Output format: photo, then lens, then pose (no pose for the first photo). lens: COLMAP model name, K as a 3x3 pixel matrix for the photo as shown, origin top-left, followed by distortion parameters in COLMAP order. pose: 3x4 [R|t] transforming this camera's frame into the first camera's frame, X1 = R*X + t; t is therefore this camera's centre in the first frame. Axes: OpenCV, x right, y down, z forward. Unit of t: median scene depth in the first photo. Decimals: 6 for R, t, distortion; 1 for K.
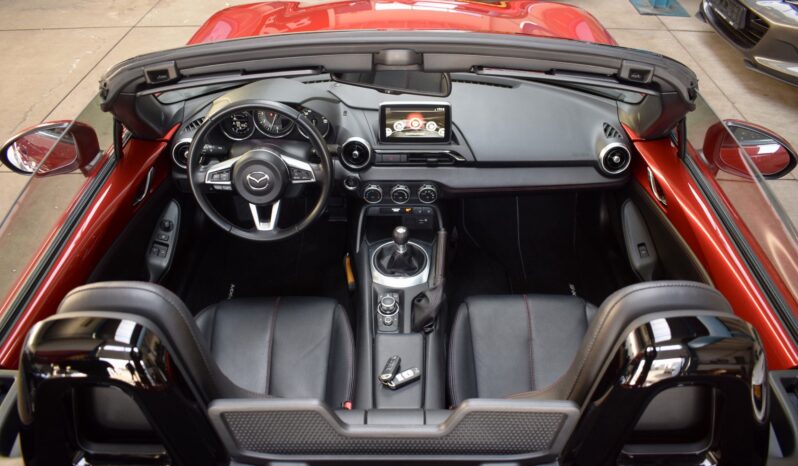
lens RADIAL K [[636.4, 0, 399.0], [0, 636.4, 233.0], [0, 0, 1]] dist [-0.092042, -0.000128]
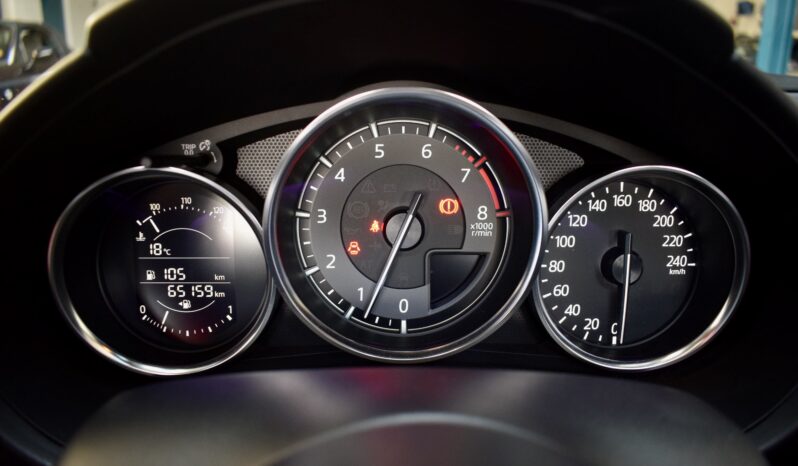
lens RADIAL K [[612.9, 0, 399.0], [0, 612.9, 233.0], [0, 0, 1]] dist [-0.099374, -0.000528]
pose [[0.999162, 0.000491, 0.040922, -0.211592], [0.014562, 0.930223, -0.366706, -0.130838], [-0.038247, 0.366994, 0.929437, 0.887336]]
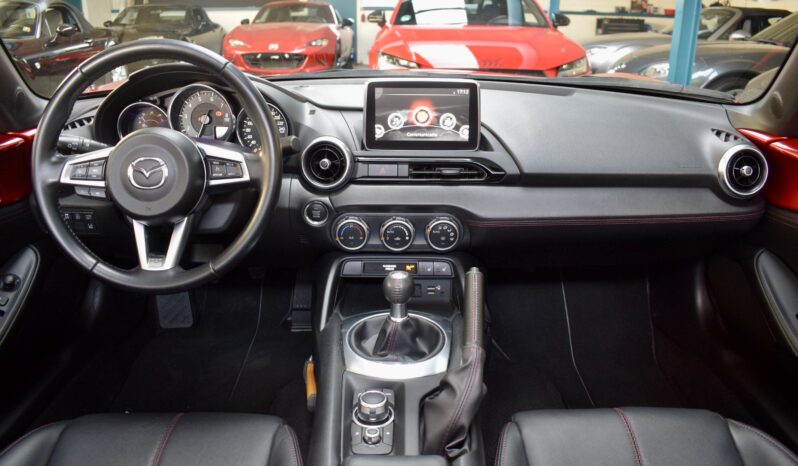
lens RADIAL K [[624.9, 0, 399.0], [0, 624.9, 233.0], [0, 0, 1]] dist [-0.091116, 0.000325]
pose [[0.999891, 0.009248, 0.011474, -0.003196], [-0.005031, 0.946024, -0.324057, 0.134343], [-0.013852, 0.323964, 0.945968, 0.455548]]
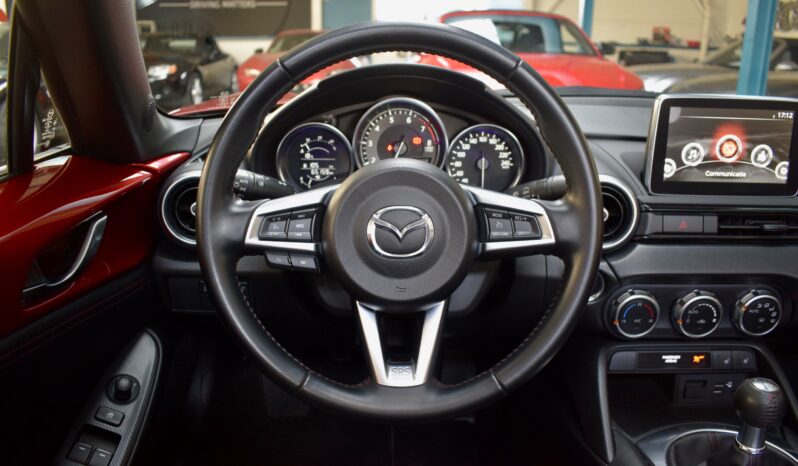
lens RADIAL K [[636.4, 0, 399.0], [0, 636.4, 233.0], [0, 0, 1]] dist [-0.092042, -0.000128]
pose [[0.999762, 0.012274, 0.018034, -0.212214], [-0.004612, 0.926927, -0.375215, 0.046560], [-0.021322, 0.375042, 0.926763, 0.621737]]
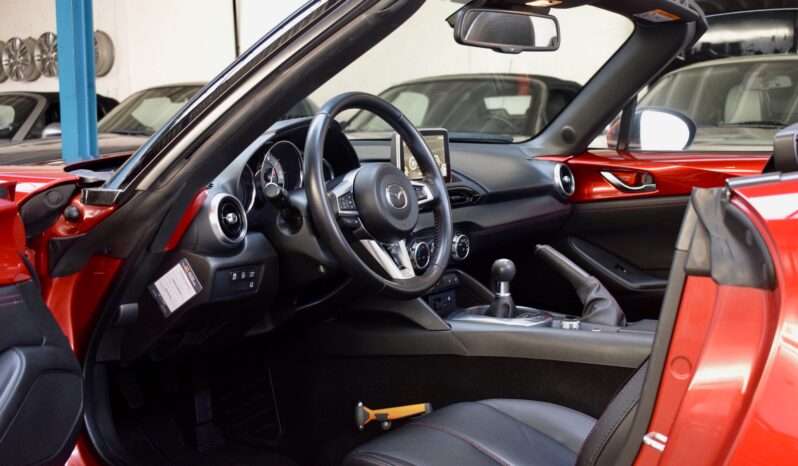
lens RADIAL K [[1142.1, 0, 399.0], [0, 1142.1, 233.0], [0, 0, 1]] dist [-0.001651, -0.002139]
pose [[0.560969, -0.088263, 0.823118, -1.154420], [0.526456, 0.805374, -0.272428, 0.267079], [-0.638872, 0.586159, 0.498256, 0.370618]]
